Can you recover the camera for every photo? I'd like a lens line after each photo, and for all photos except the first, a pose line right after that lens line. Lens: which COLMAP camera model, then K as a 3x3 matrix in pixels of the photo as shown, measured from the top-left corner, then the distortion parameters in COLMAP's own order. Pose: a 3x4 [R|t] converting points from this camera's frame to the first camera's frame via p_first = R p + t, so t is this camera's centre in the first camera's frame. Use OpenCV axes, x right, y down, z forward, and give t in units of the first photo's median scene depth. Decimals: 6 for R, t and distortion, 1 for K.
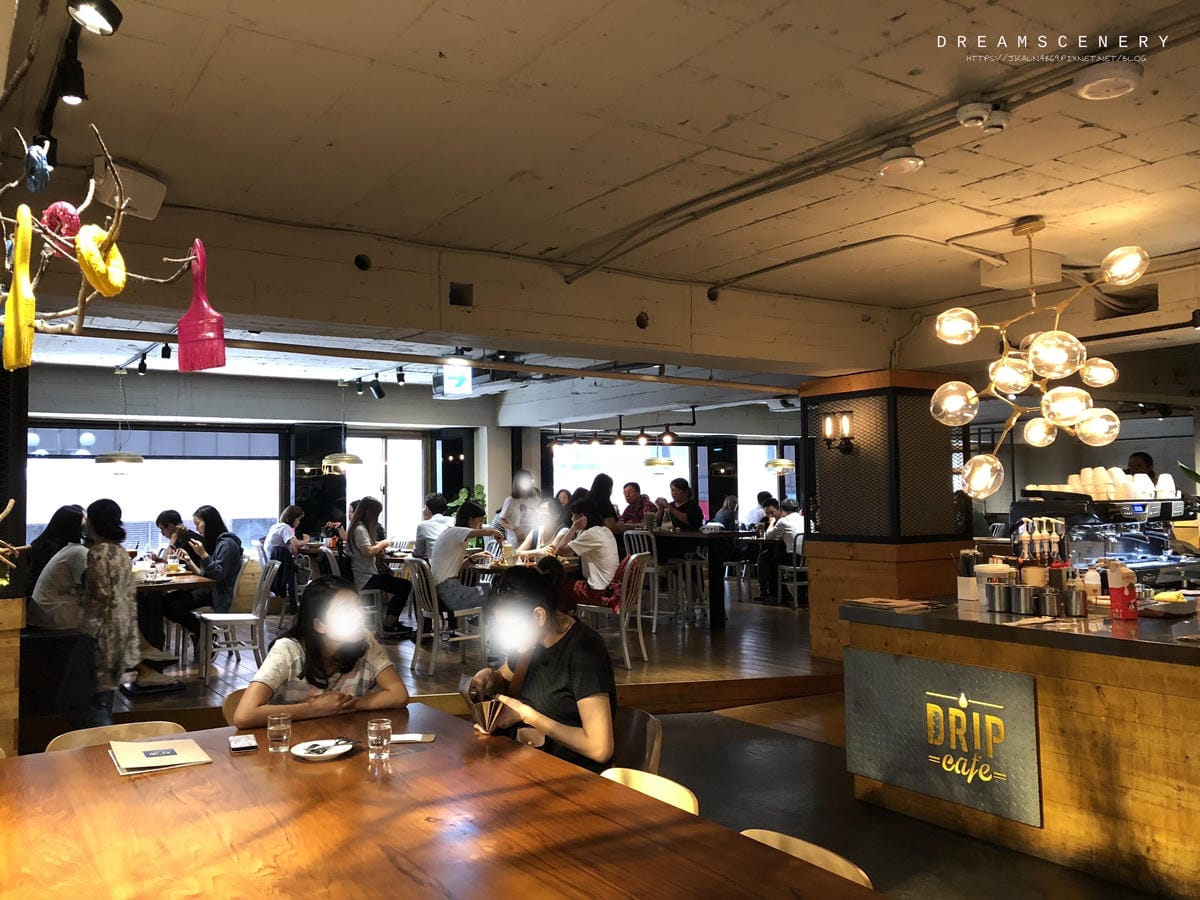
lens RADIAL K [[989.3, 0, 600.5], [0, 989.3, 448.2], [0, 0, 1]] dist [0.050507, -0.067470]
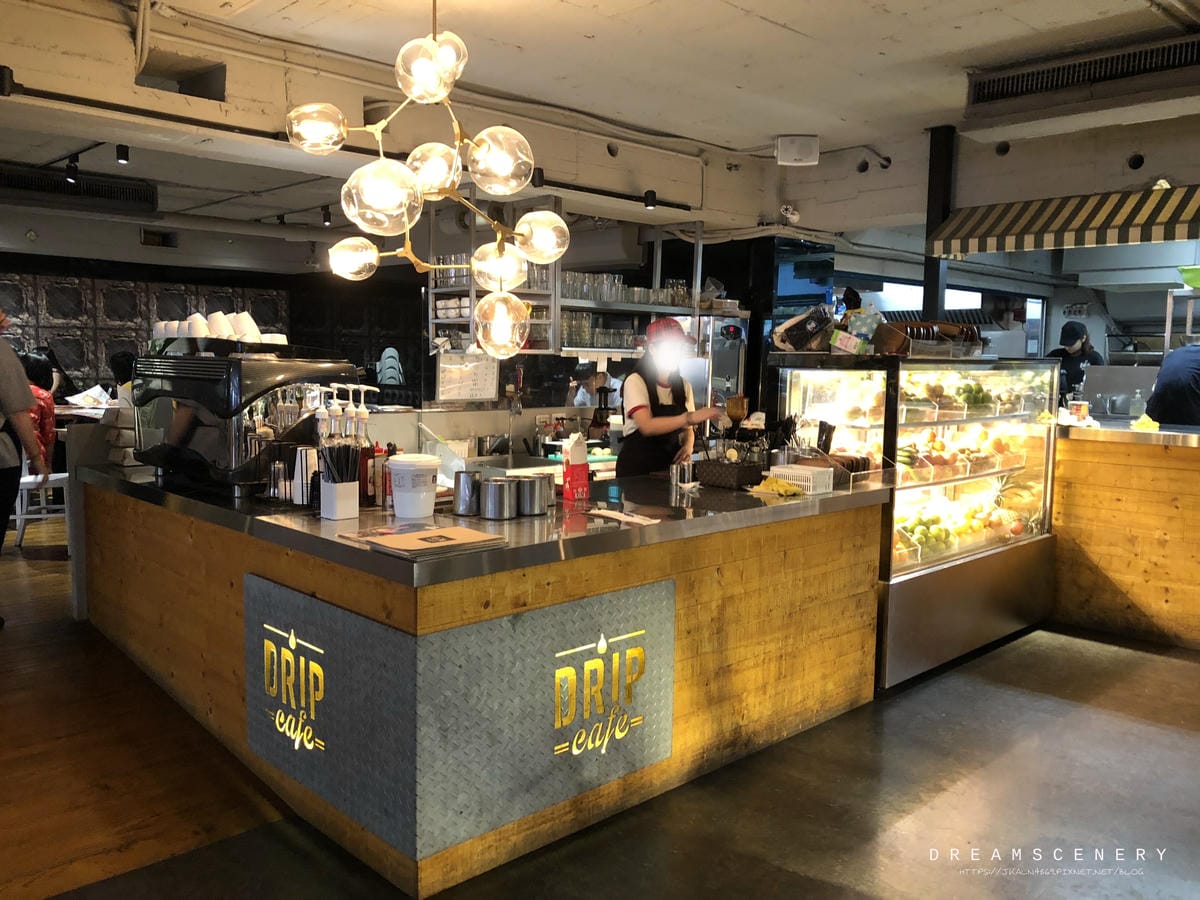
lens RADIAL K [[989.3, 0, 600.1], [0, 989.3, 449.5], [0, 0, 1]] dist [0.050507, -0.067470]
pose [[-0.176920, -0.092406, 0.979878, -0.110412], [-0.067493, 0.994378, 0.081588, 0.021481], [-0.981908, -0.051700, -0.182162, 0.407133]]
